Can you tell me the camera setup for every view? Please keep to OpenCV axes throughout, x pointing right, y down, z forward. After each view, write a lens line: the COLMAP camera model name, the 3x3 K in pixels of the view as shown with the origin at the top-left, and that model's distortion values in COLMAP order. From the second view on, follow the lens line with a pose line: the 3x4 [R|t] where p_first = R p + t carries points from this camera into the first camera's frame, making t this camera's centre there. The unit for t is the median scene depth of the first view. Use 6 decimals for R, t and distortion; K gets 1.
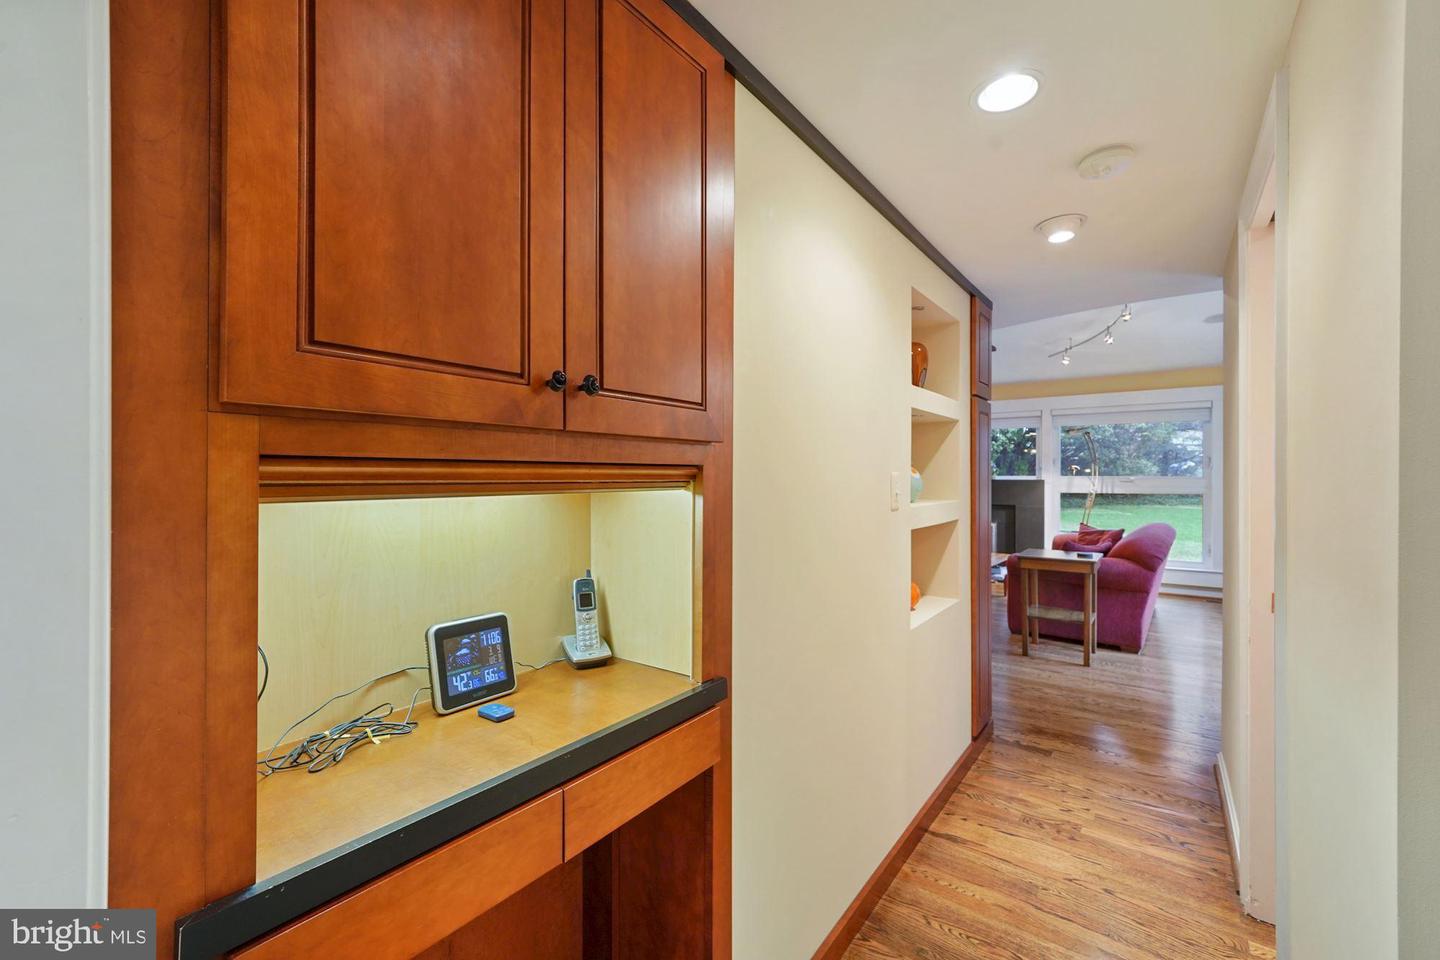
lens RADIAL K [[576.9, 0, 717.6], [0, 576.9, 478.2], [0, 0, 1]] dist [0.013620, -0.000544]
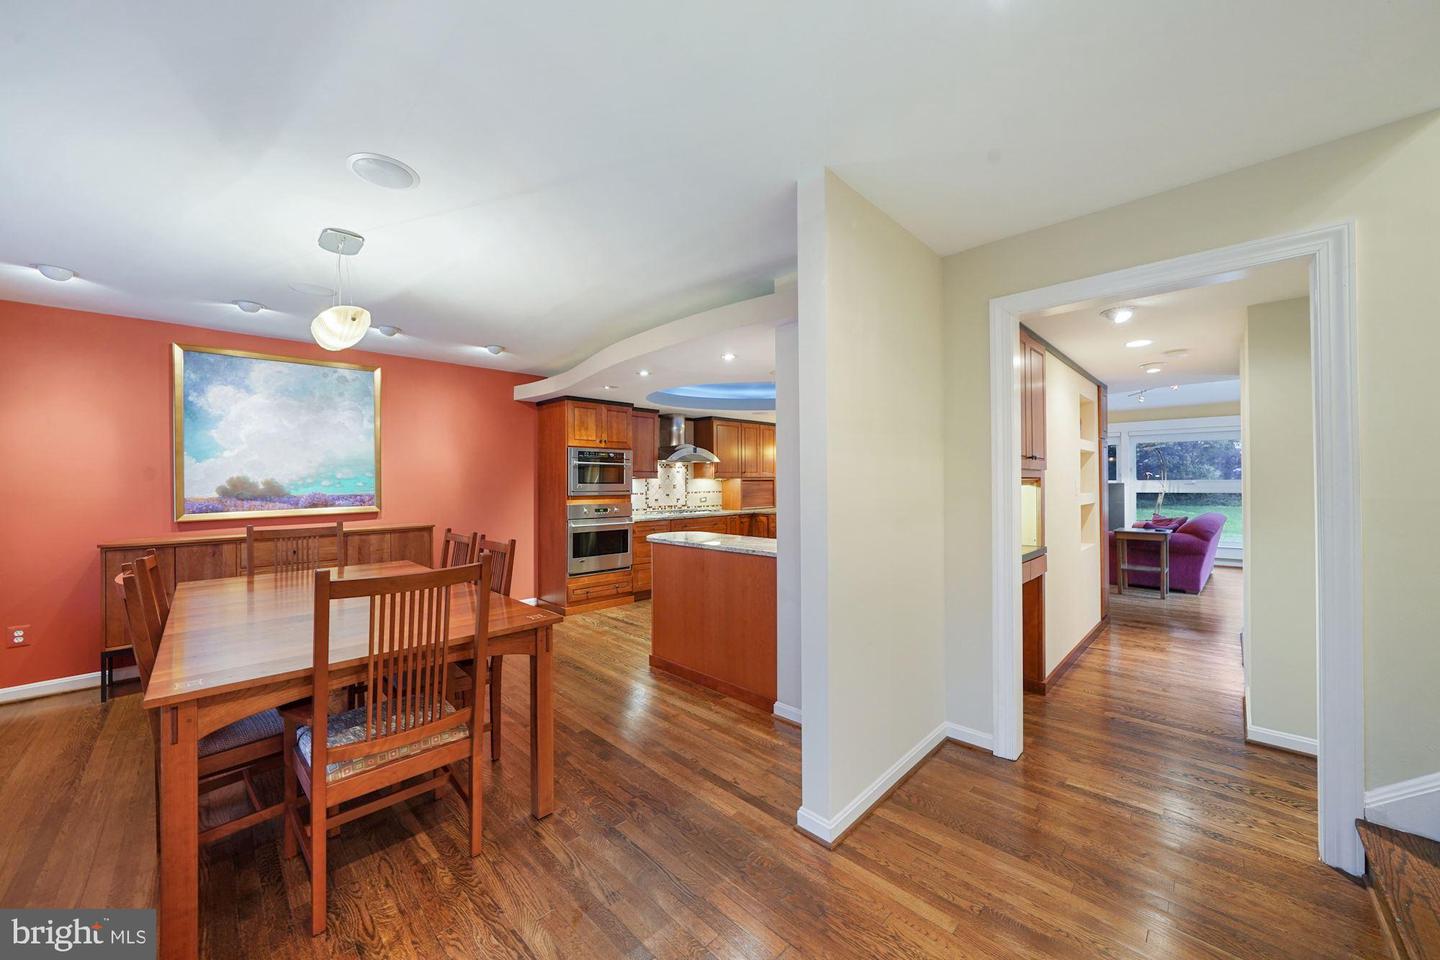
lens RADIAL K [[525.1, 0, 721.8], [0, 525.1, 476.6], [0, 0, 1]] dist [-0.008654, -0.000043]
pose [[0.992944, -0.005140, -0.118469, -0.357383], [0.003615, 0.999908, -0.013078, 0.000383], [0.118525, 0.012558, 0.992872, -0.515550]]
